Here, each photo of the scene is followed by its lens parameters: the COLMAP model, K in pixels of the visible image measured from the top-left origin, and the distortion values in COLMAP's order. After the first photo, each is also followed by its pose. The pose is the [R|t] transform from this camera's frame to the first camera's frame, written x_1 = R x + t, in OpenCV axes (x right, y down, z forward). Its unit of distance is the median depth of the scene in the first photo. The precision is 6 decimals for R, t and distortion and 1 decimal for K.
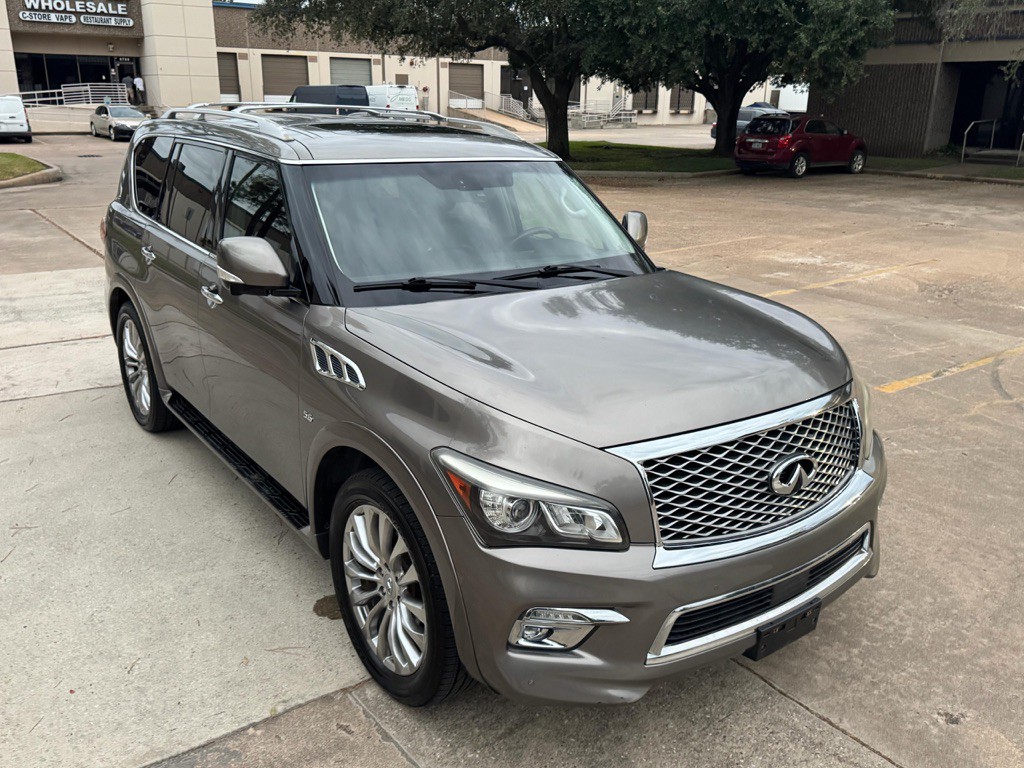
lens RADIAL K [[845.7, 0, 512.0], [0, 845.7, 384.0], [0, 0, 1]] dist [0.138651, -0.286389]
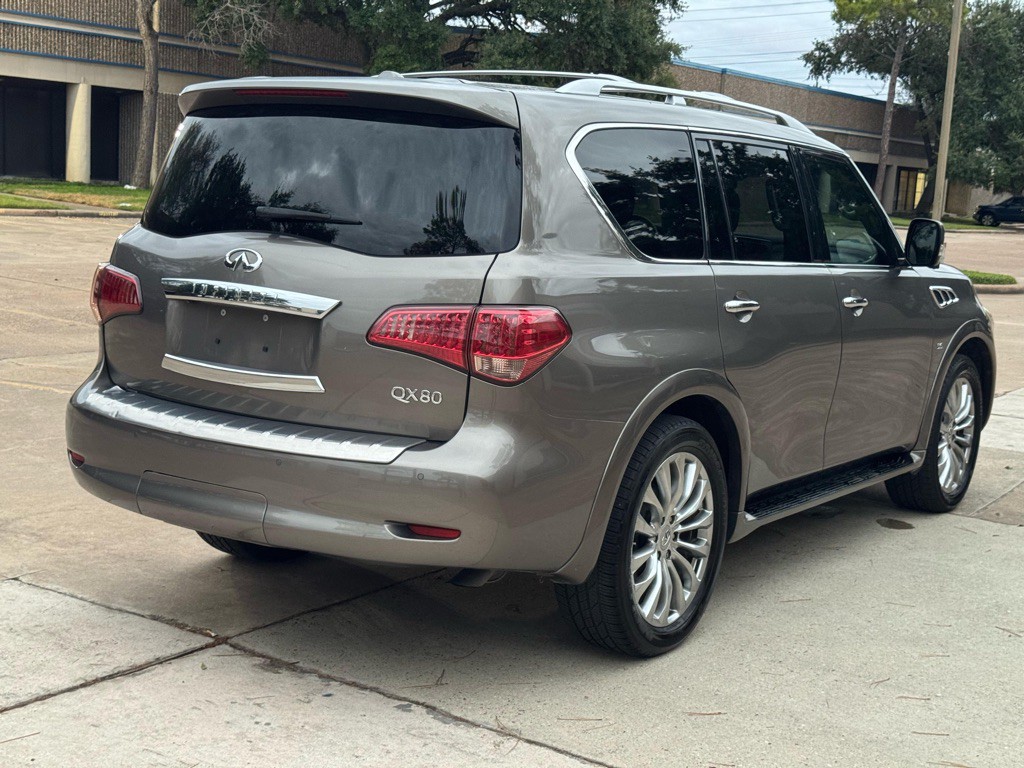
lens RADIAL K [[1475.7, 0, 512.0], [0, 1475.7, 384.0], [0, 0, 1]] dist [0.140340, -0.117801]
pose [[-0.324767, -0.164531, 0.931373, -1.265847], [0.244802, 0.936571, 0.250812, -0.373333], [-0.913564, 0.309458, -0.263890, 1.307433]]
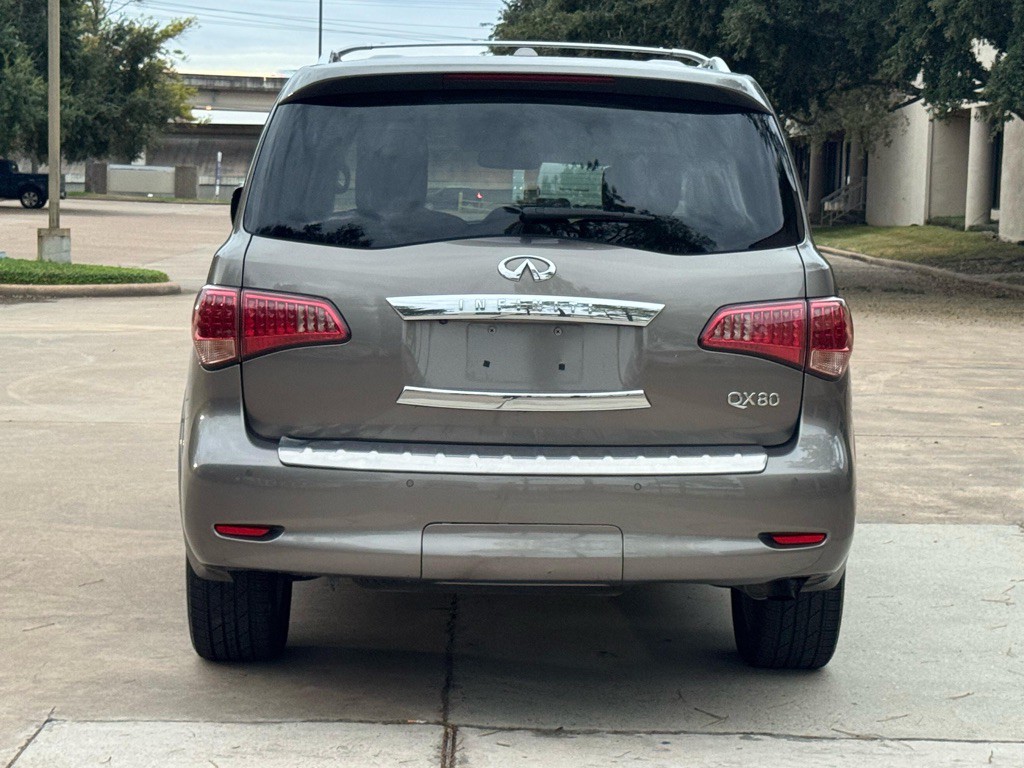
lens RADIAL K [[2293.3, 0, 512.0], [0, 2293.3, 384.0], [0, 0, 1]] dist [0.141408, -0.330764]
pose [[-0.810072, -0.084393, 0.580224, -1.079302], [0.153658, 0.924444, 0.348988, -0.615502], [-0.565837, 0.371862, -0.735899, 2.079762]]
